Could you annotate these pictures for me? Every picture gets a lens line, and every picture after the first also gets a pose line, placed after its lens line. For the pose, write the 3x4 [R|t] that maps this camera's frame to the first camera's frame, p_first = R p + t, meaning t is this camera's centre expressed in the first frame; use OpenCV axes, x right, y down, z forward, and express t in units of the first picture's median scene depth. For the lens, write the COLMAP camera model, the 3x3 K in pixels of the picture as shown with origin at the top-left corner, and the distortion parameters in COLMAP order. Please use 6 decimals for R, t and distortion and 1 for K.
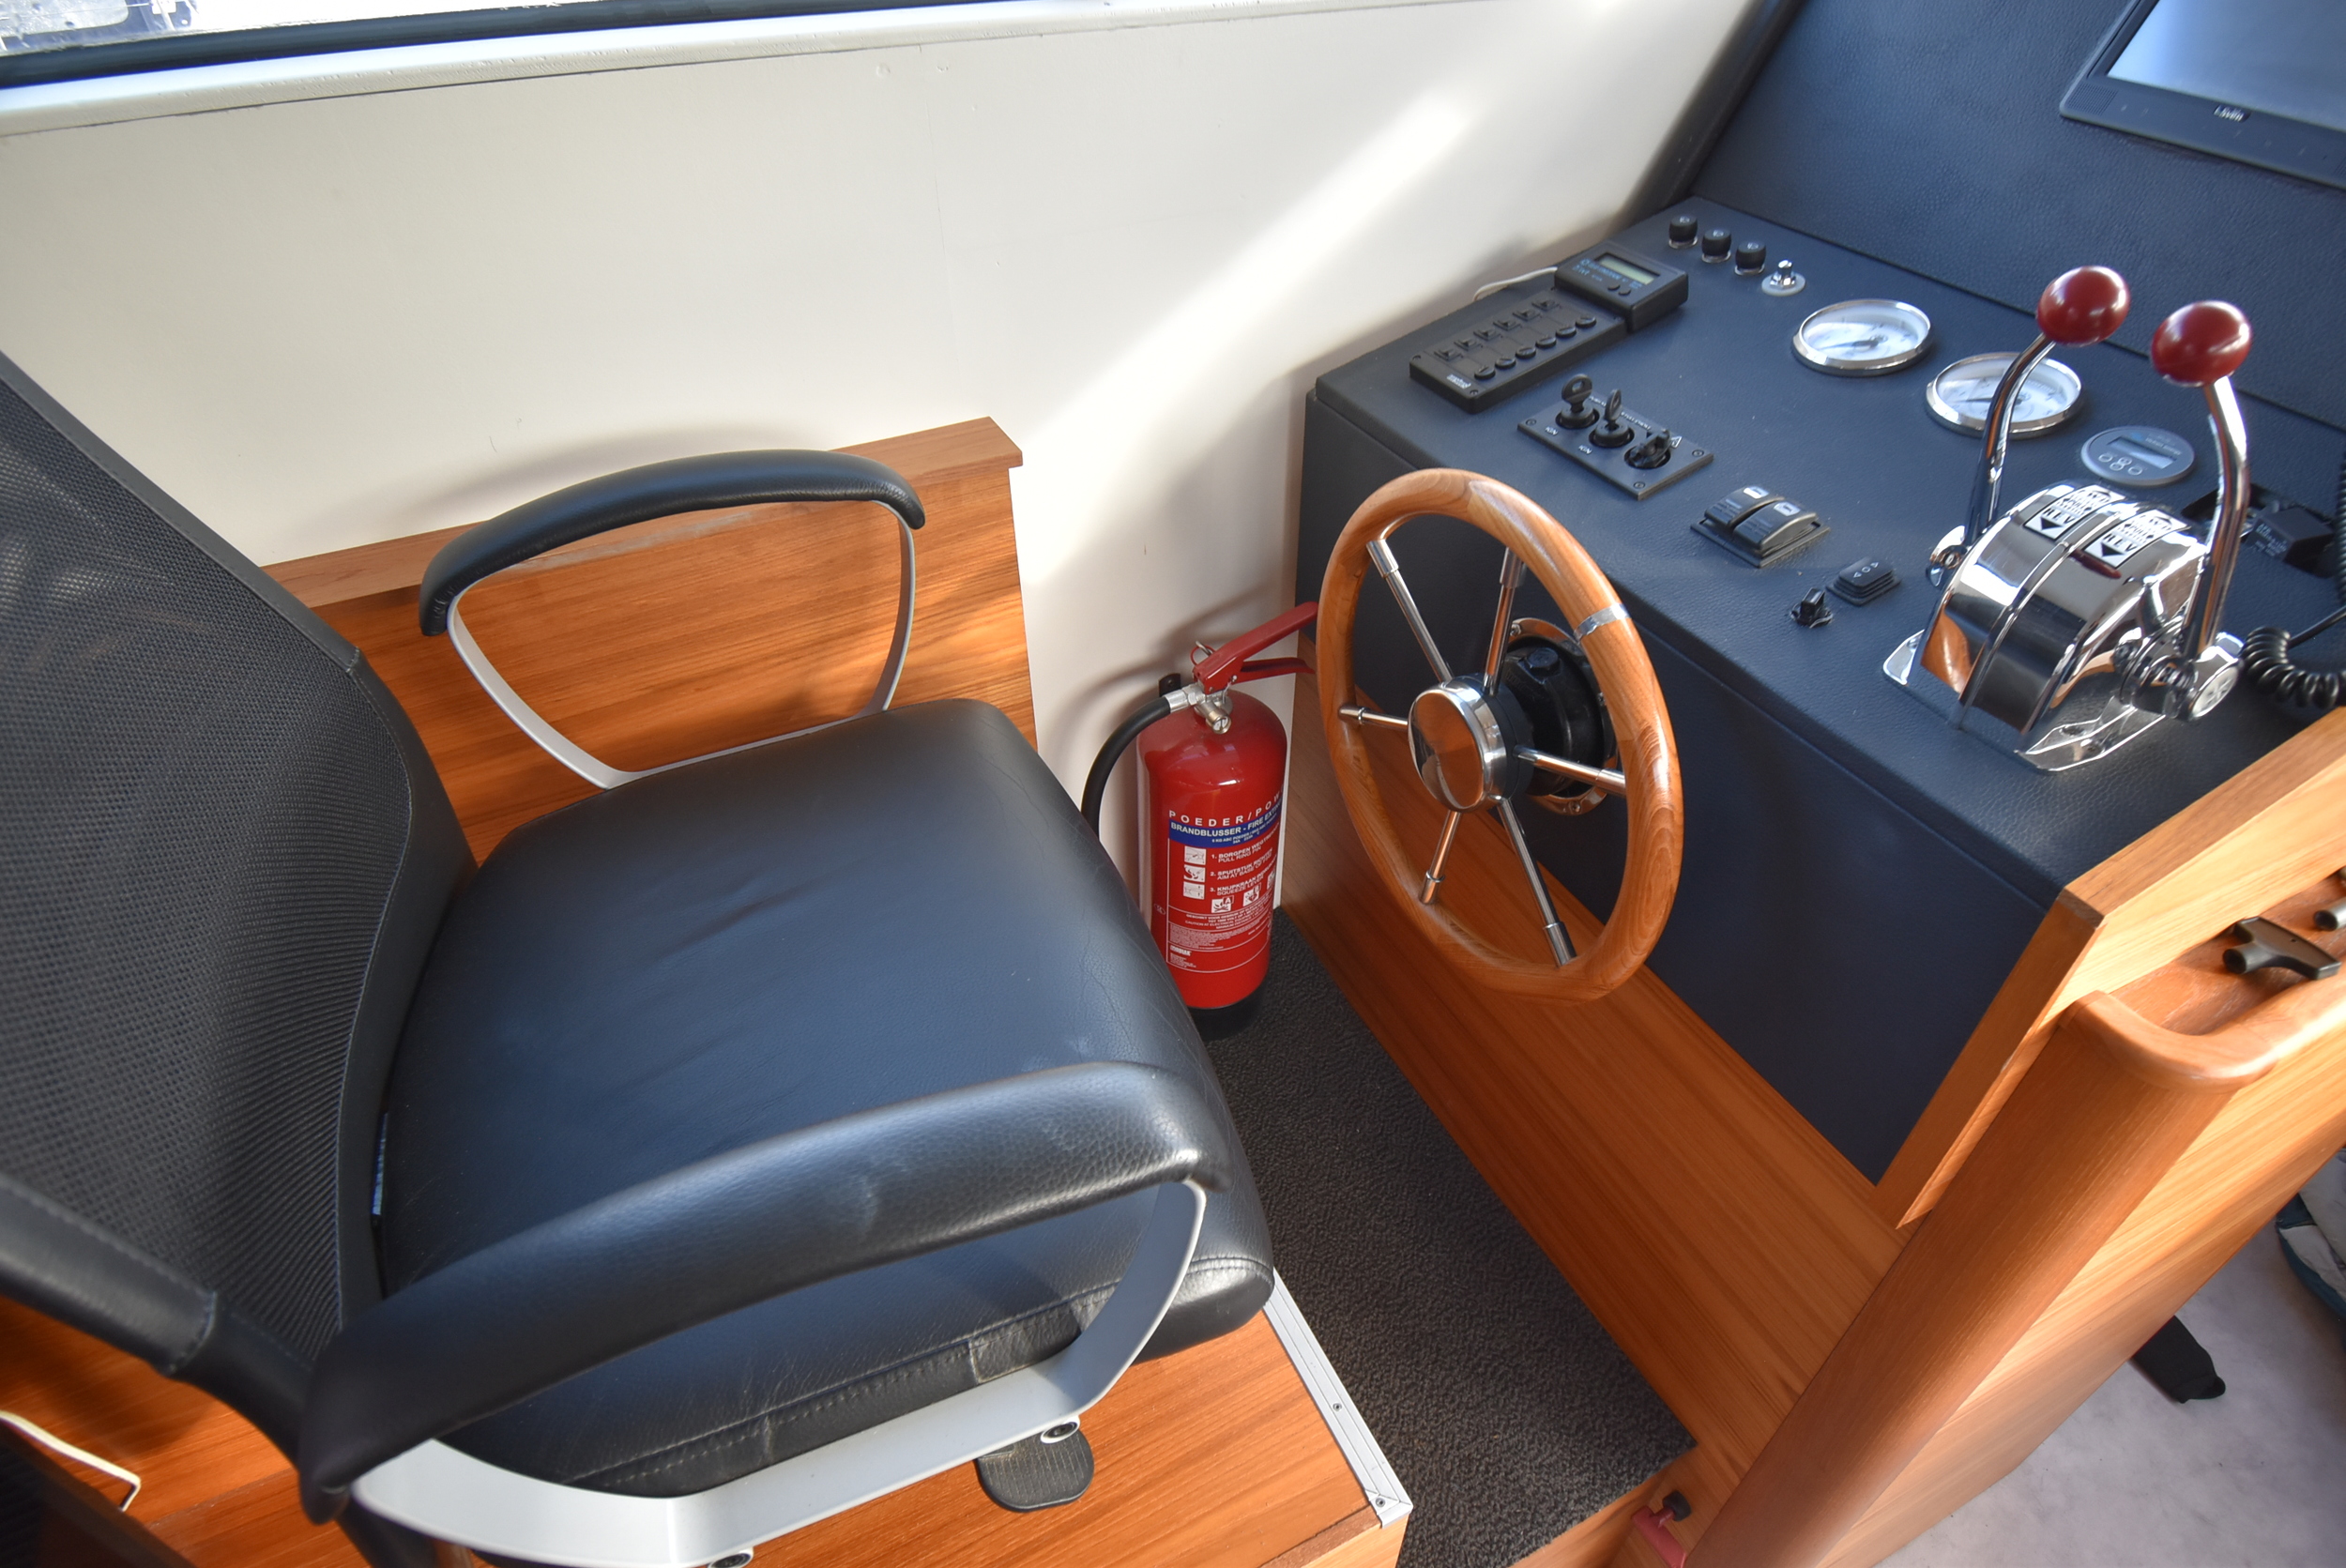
lens RADIAL K [[1228.4, 0, 1179.0], [0, 1228.4, 783.4], [0, 0, 1]] dist [0.019530, -0.028841]
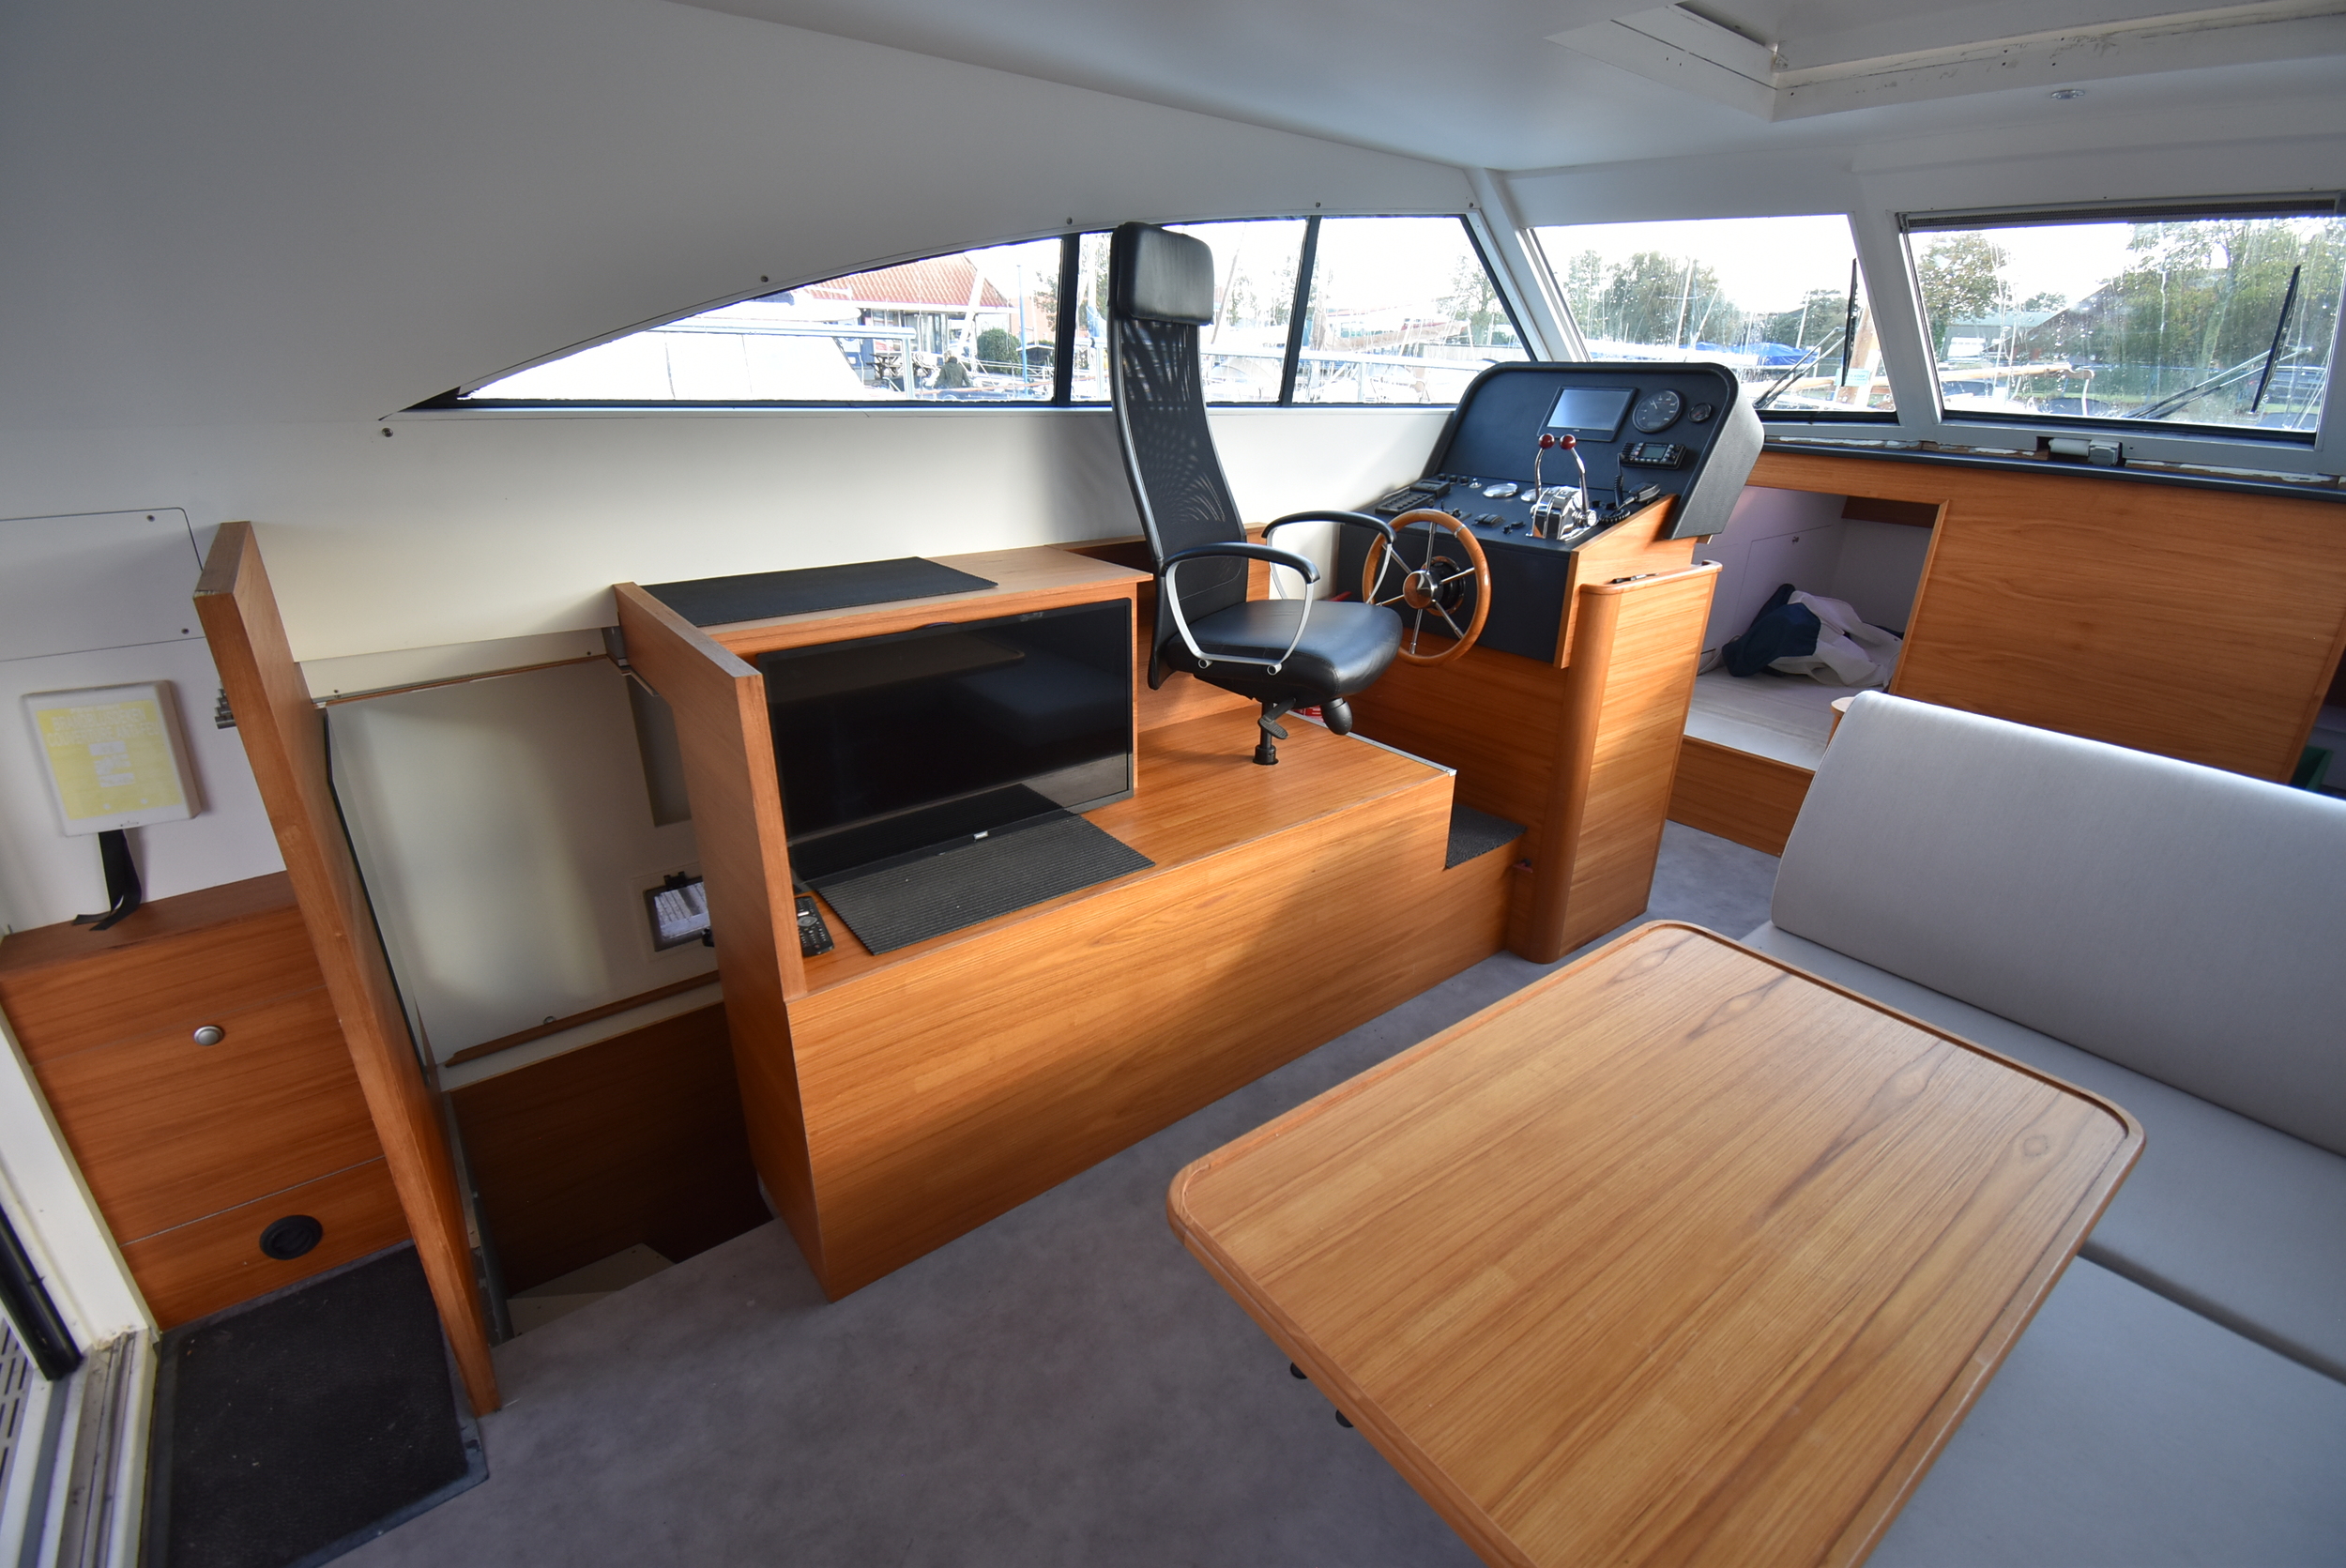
lens RADIAL K [[1036.7, 0, 1162.7], [0, 1036.7, 780.2], [0, 0, 1]] dist [0.012368, -0.022793]
pose [[0.978584, -0.068954, 0.193955, -1.082814], [0.123700, 0.950110, -0.286339, 1.208933], [-0.164534, 0.304199, 0.938292, -1.460507]]
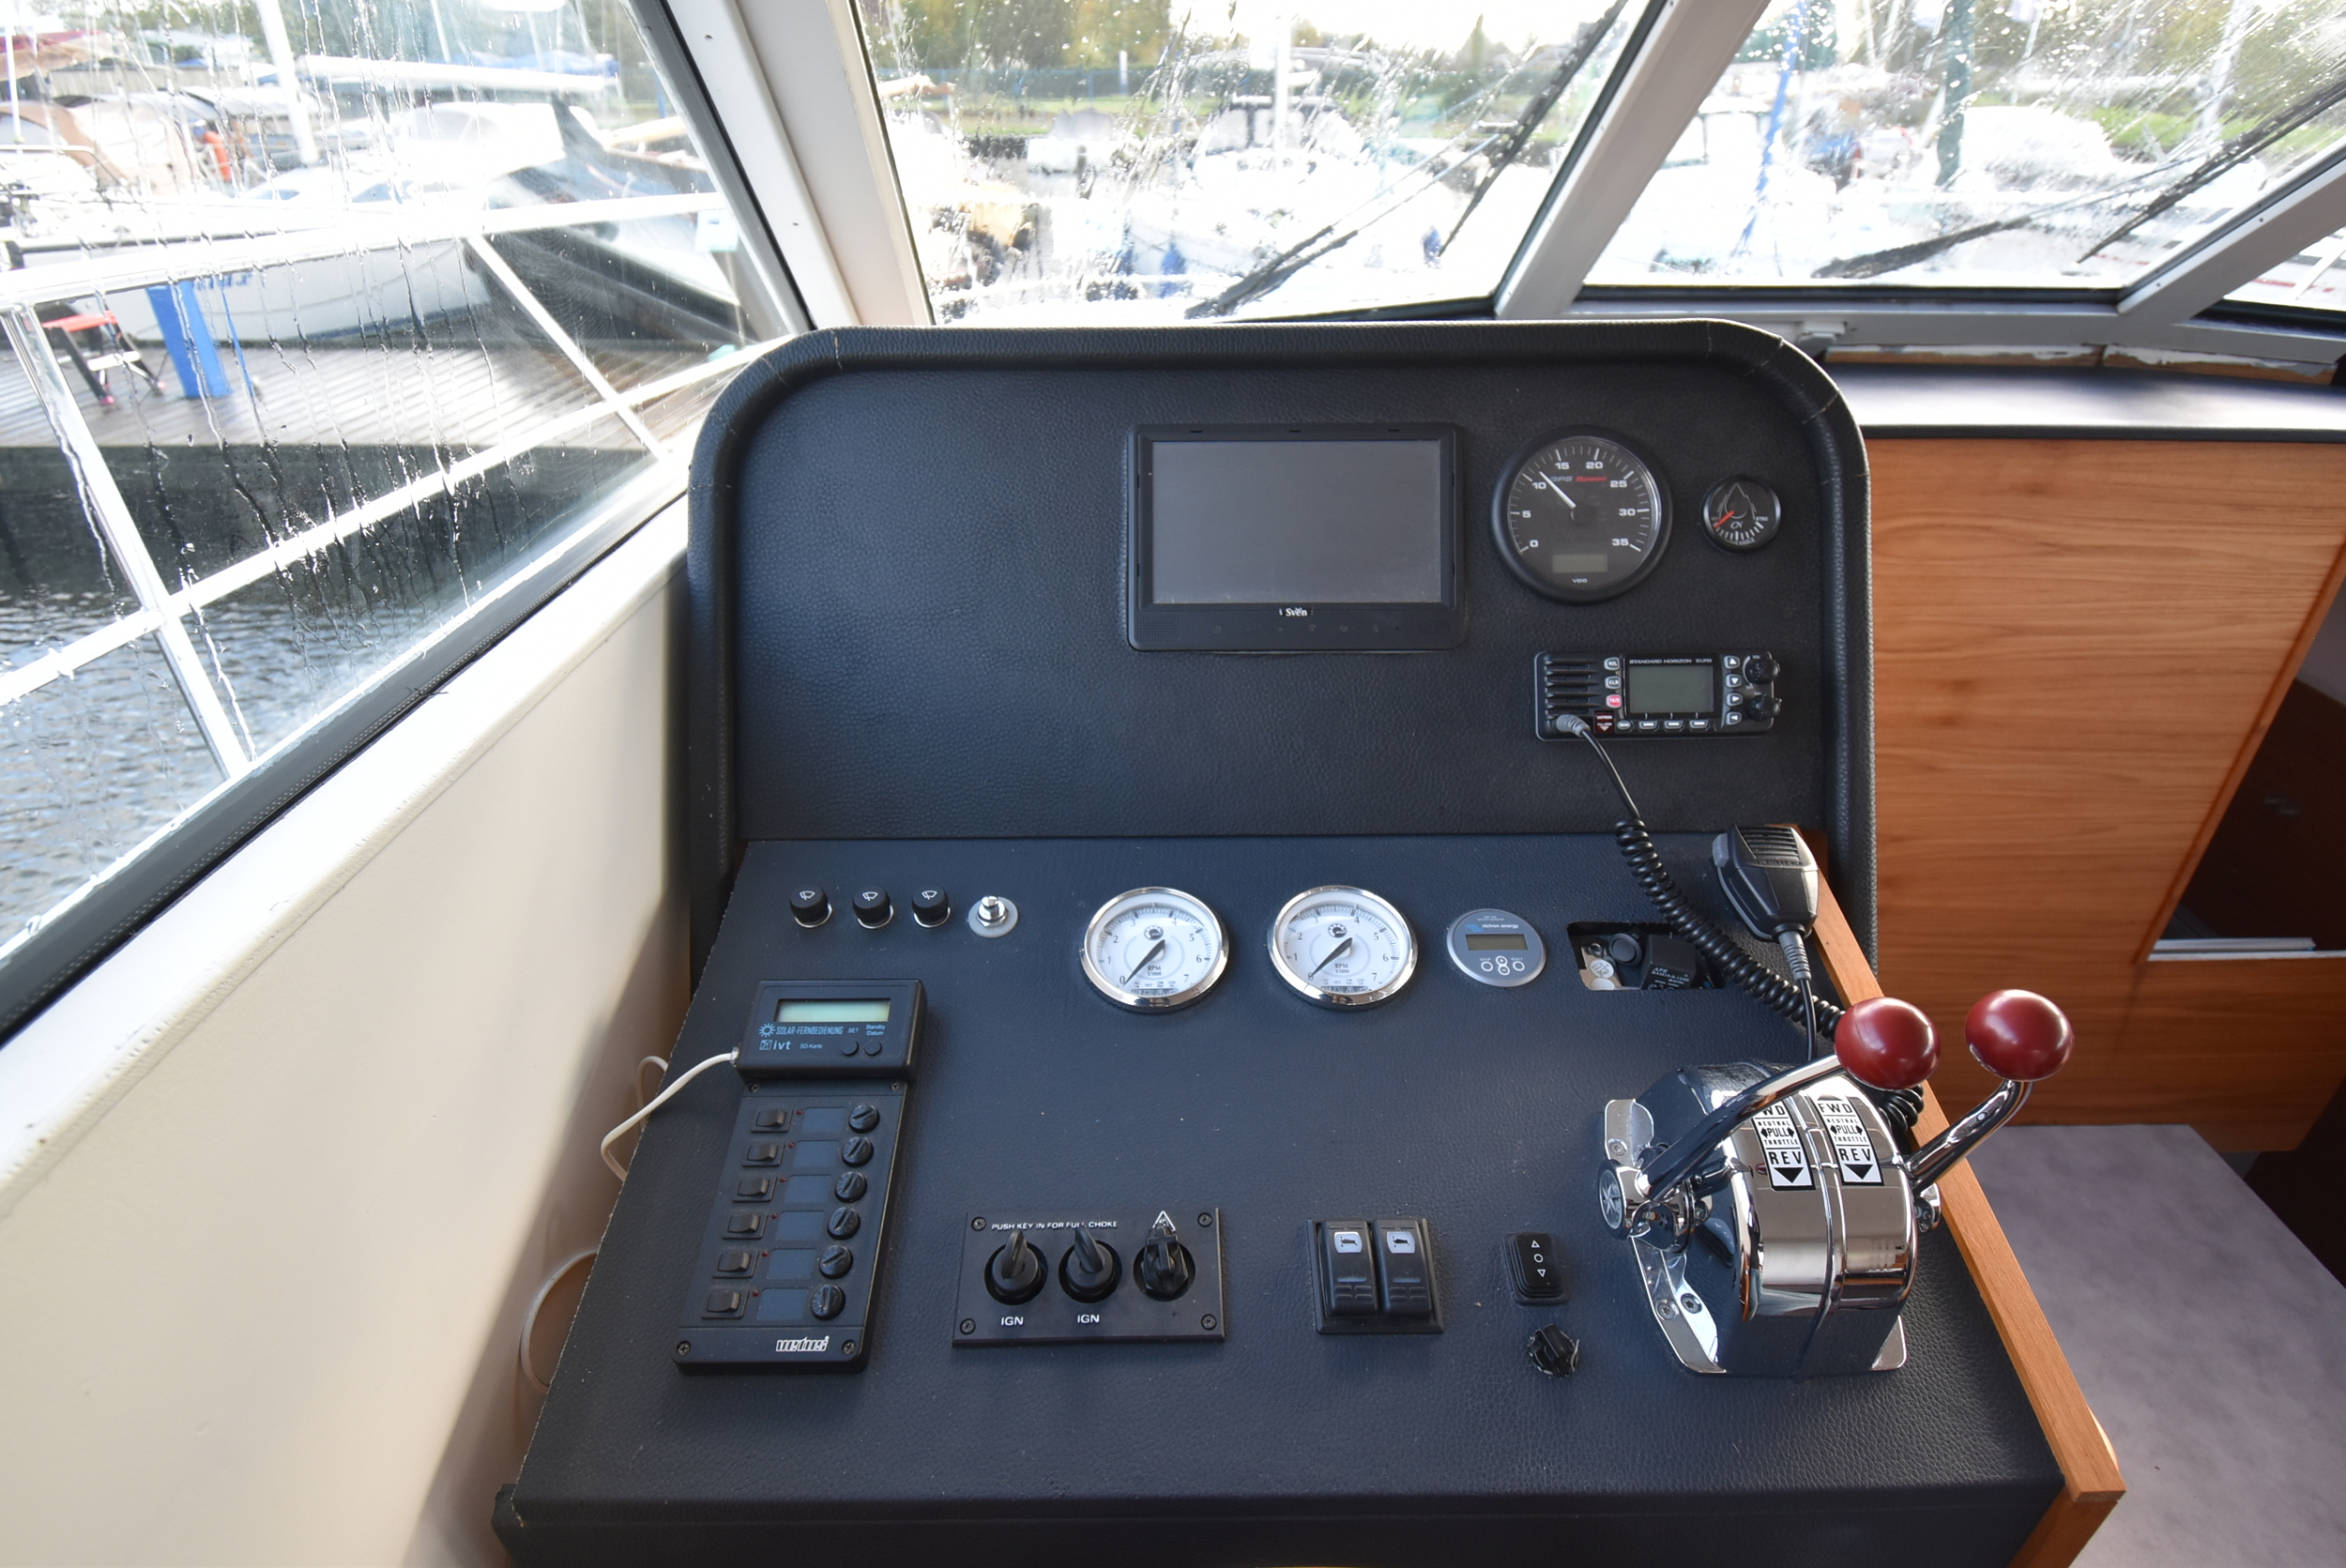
lens RADIAL K [[1198.9, 0, 1173.0], [0, 1198.9, 784.0], [0, 0, 1]] dist [0.003665, -0.001162]
pose [[0.418262, -0.463838, 0.780968, -0.028463], [0.577646, 0.799357, 0.165391, -0.590688], [-0.700986, 0.381946, 0.602275, 0.464377]]
